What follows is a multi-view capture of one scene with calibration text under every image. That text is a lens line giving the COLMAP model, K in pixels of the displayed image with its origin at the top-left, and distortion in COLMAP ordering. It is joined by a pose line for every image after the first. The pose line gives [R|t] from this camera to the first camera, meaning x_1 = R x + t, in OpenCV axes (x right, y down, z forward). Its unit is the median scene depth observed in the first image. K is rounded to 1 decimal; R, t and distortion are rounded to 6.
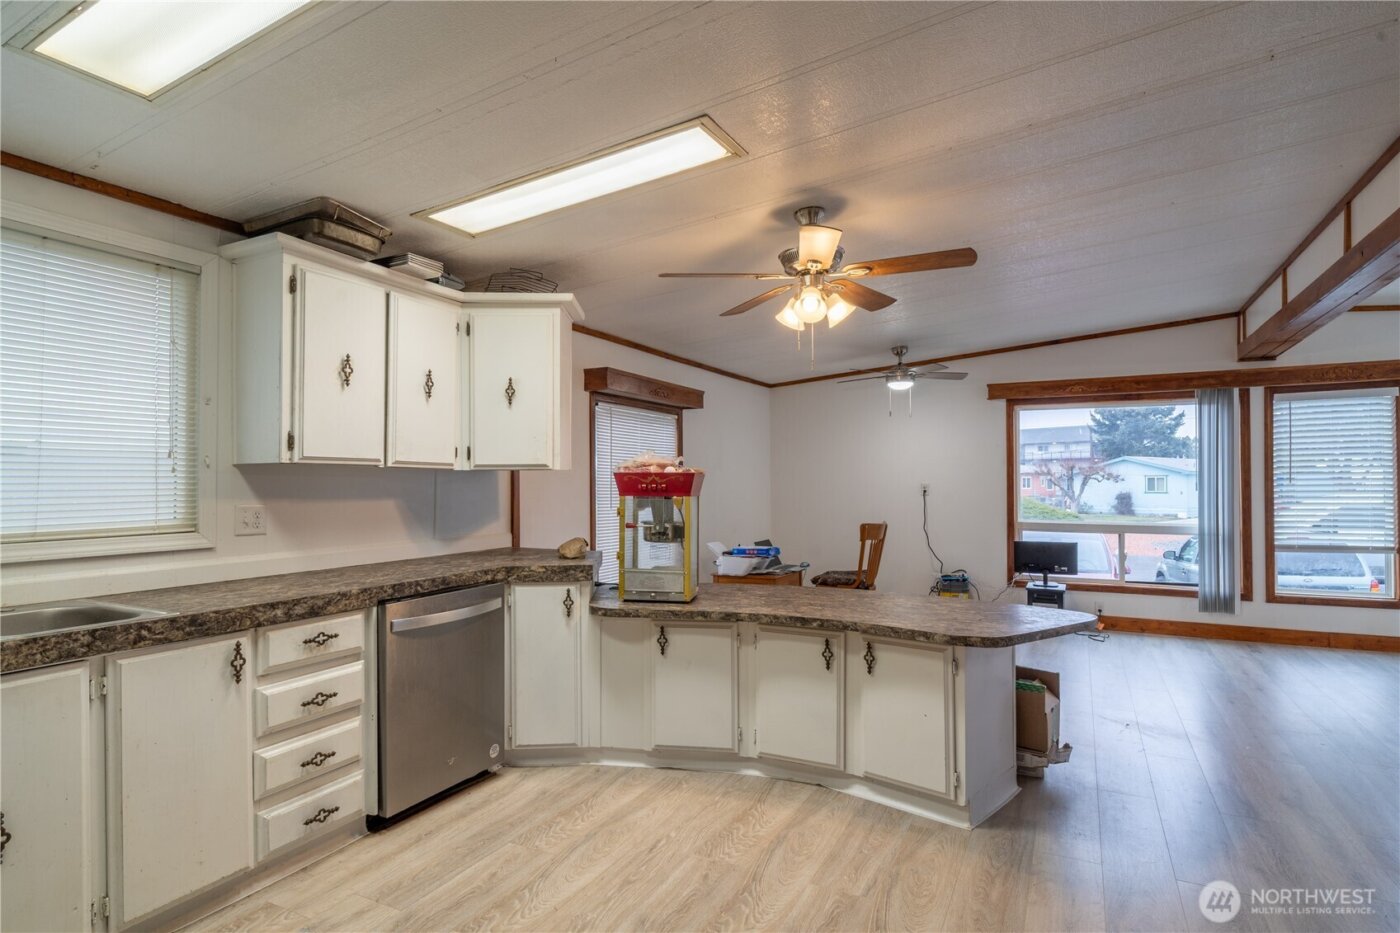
lens RADIAL K [[742.6, 0, 705.2], [0, 742.6, 472.2], [0, 0, 1]] dist [0.004128, 0.000263]
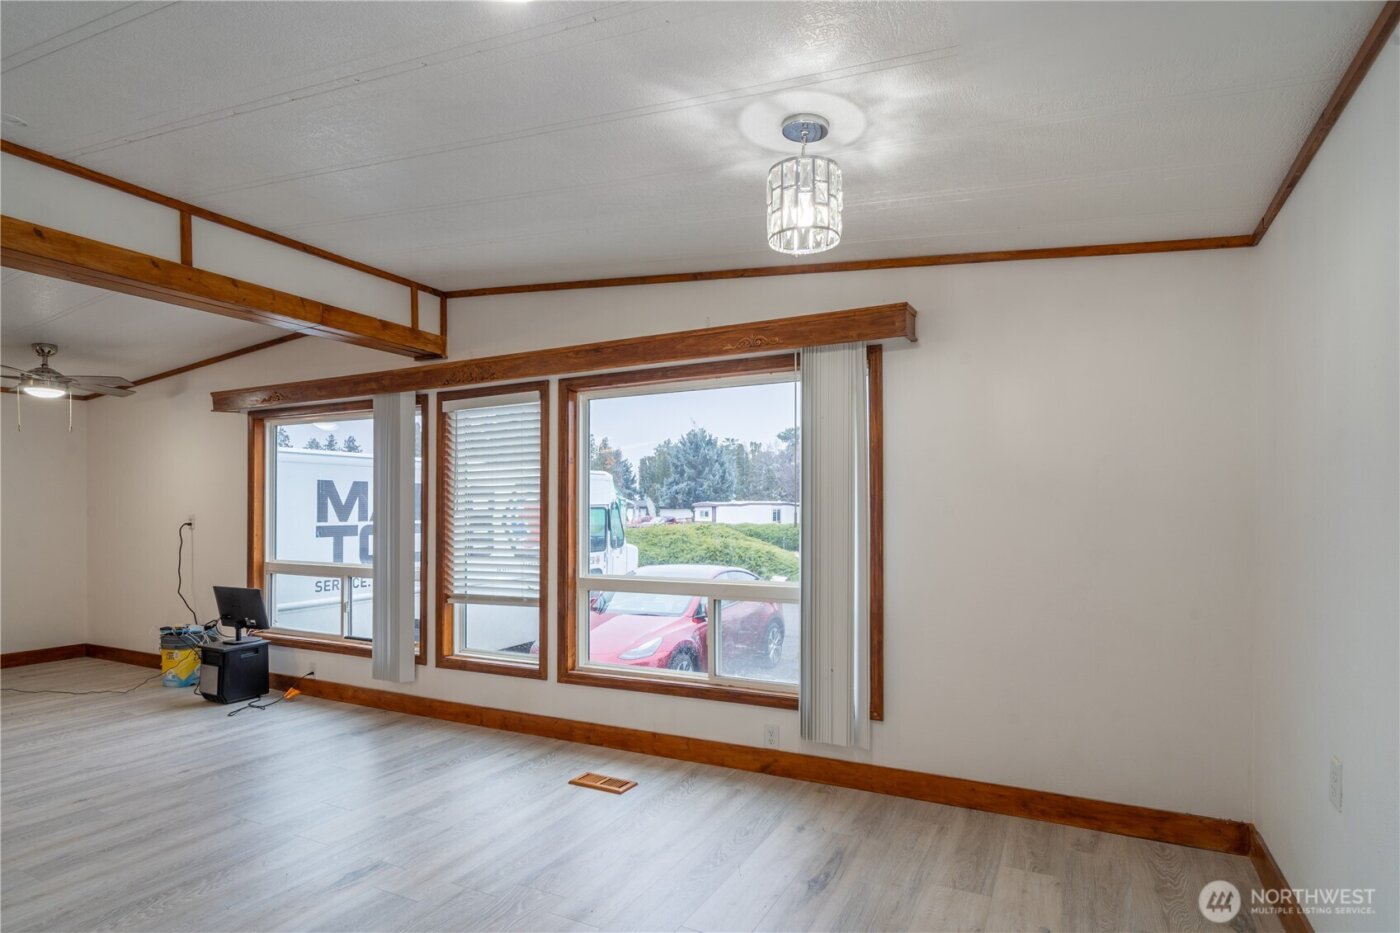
lens RADIAL K [[730.8, 0, 681.8], [0, 730.8, 513.2], [0, 0, 1]] dist [-0.003155, -0.000863]
pose [[0.999952, 0.000824, -0.009741, 0.972352], [-0.000680, 0.999890, 0.014829, 0.000963], [0.009752, -0.014822, 0.999843, 0.223784]]
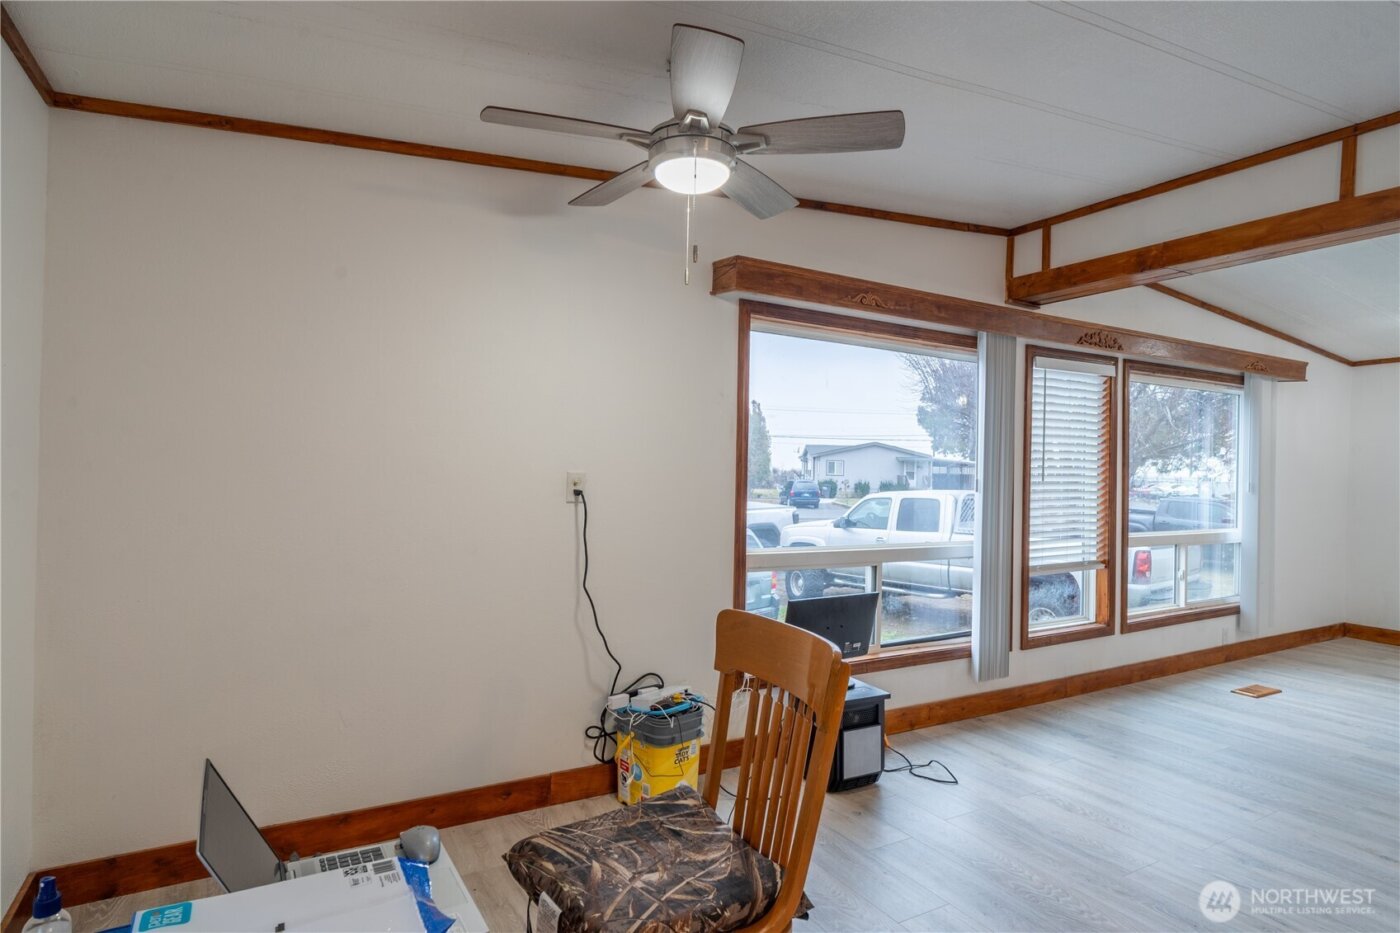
lens RADIAL K [[755.1, 0, 705.8], [0, 755.1, 466.6], [0, 0, 1]] dist [0.000918, -0.000331]
pose [[0.550651, 0.015924, 0.834584, -0.009938], [-0.033295, 0.999441, 0.002898, 0.008796], [-0.834071, -0.029384, 0.550874, 0.820565]]
